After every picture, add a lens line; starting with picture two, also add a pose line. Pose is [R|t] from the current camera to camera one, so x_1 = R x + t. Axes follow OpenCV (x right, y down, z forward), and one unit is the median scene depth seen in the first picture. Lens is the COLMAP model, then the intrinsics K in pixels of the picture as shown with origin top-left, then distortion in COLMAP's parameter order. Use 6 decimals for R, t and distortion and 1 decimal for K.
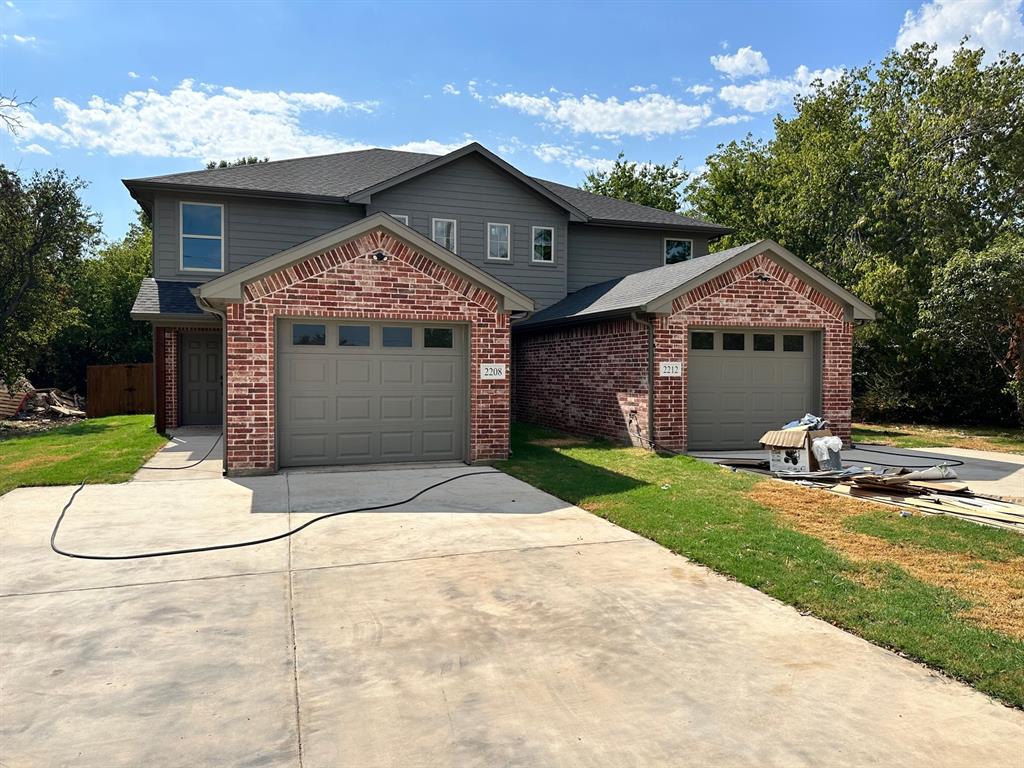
lens RADIAL K [[714.8, 0, 516.4], [0, 714.8, 379.3], [0, 0, 1]] dist [0.193592, -0.400671]
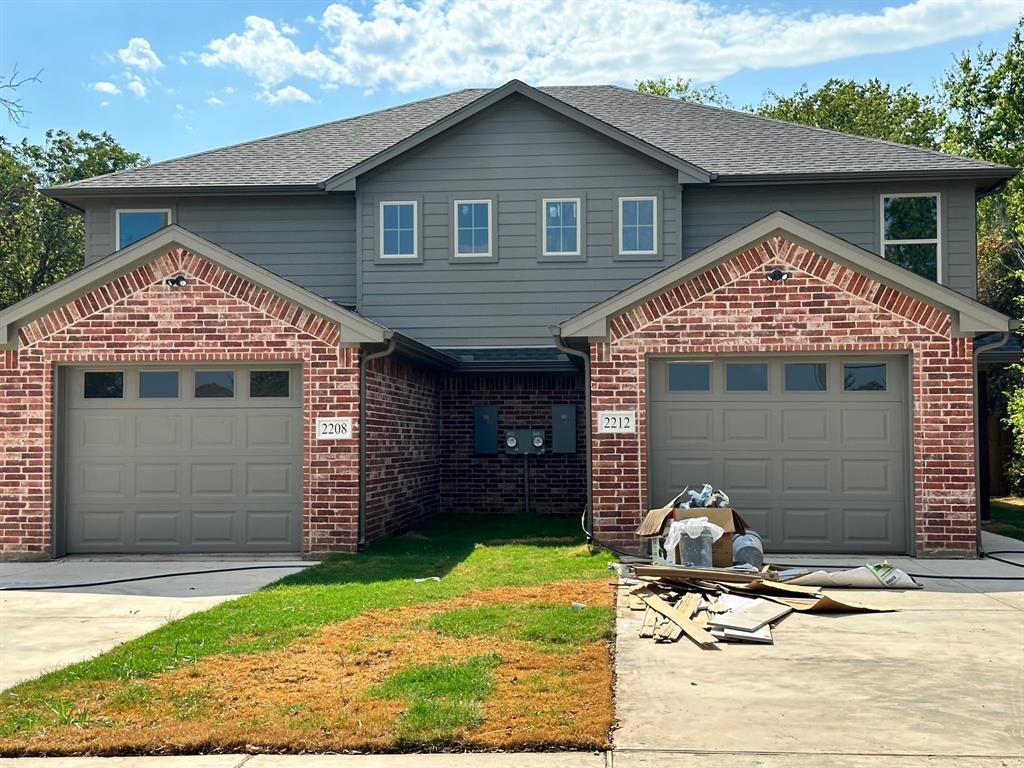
lens RADIAL K [[1435.8, 0, 512.0], [0, 1435.8, 384.0], [0, 0, 1]] dist [0.150647, -0.065797]
pose [[0.915048, -0.028158, -0.402362, 0.716755], [0.004102, 0.998158, -0.060523, 0.032947], [0.403325, 0.053731, 0.913478, -0.247451]]
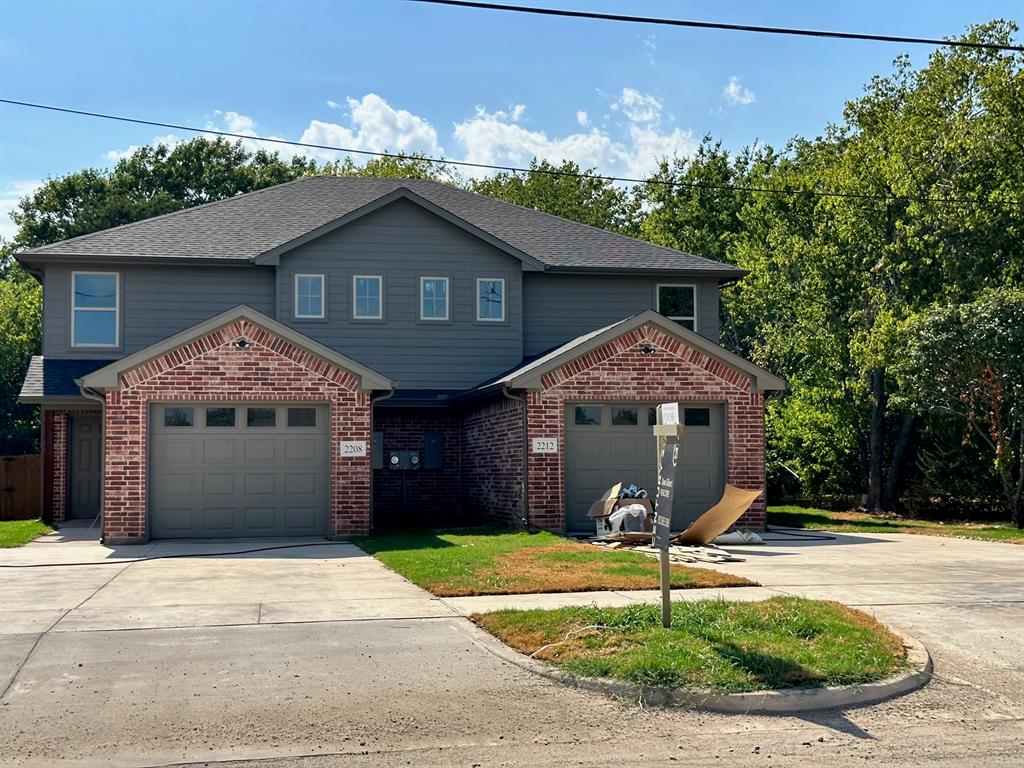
lens RADIAL K [[1435.8, 0, 512.0], [0, 1435.8, 384.0], [0, 0, 1]] dist [0.150647, -0.065797]
pose [[0.989631, -0.018600, -0.142422, 0.493663], [0.007956, 0.997156, -0.074945, 0.053474], [0.143411, 0.073034, 0.986965, -1.023546]]
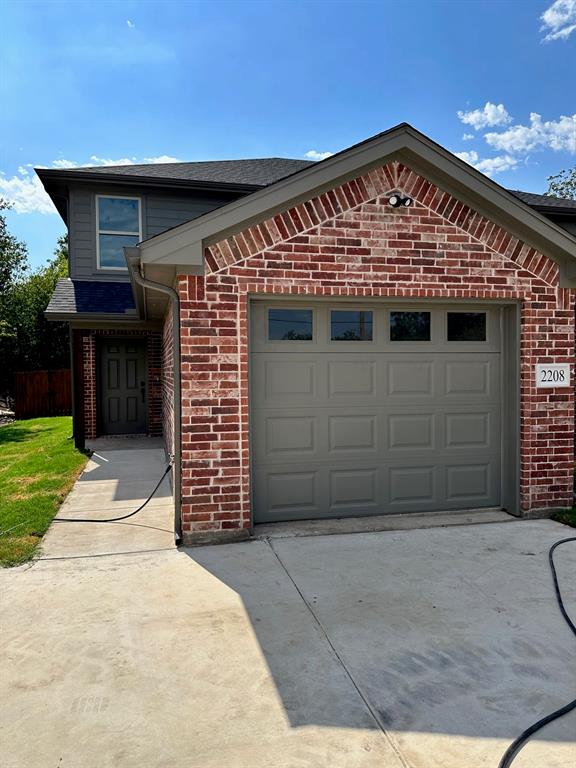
lens RADIAL K [[536.1, 0, 283.8], [0, 536.1, 381.2], [0, 0, 1]] dist [0.193592, -0.400671]
pose [[0.995776, -0.011129, -0.091137, -0.235533], [0.011656, 0.999918, 0.005246, -0.011244], [0.091072, -0.006286, 0.995825, 0.478274]]
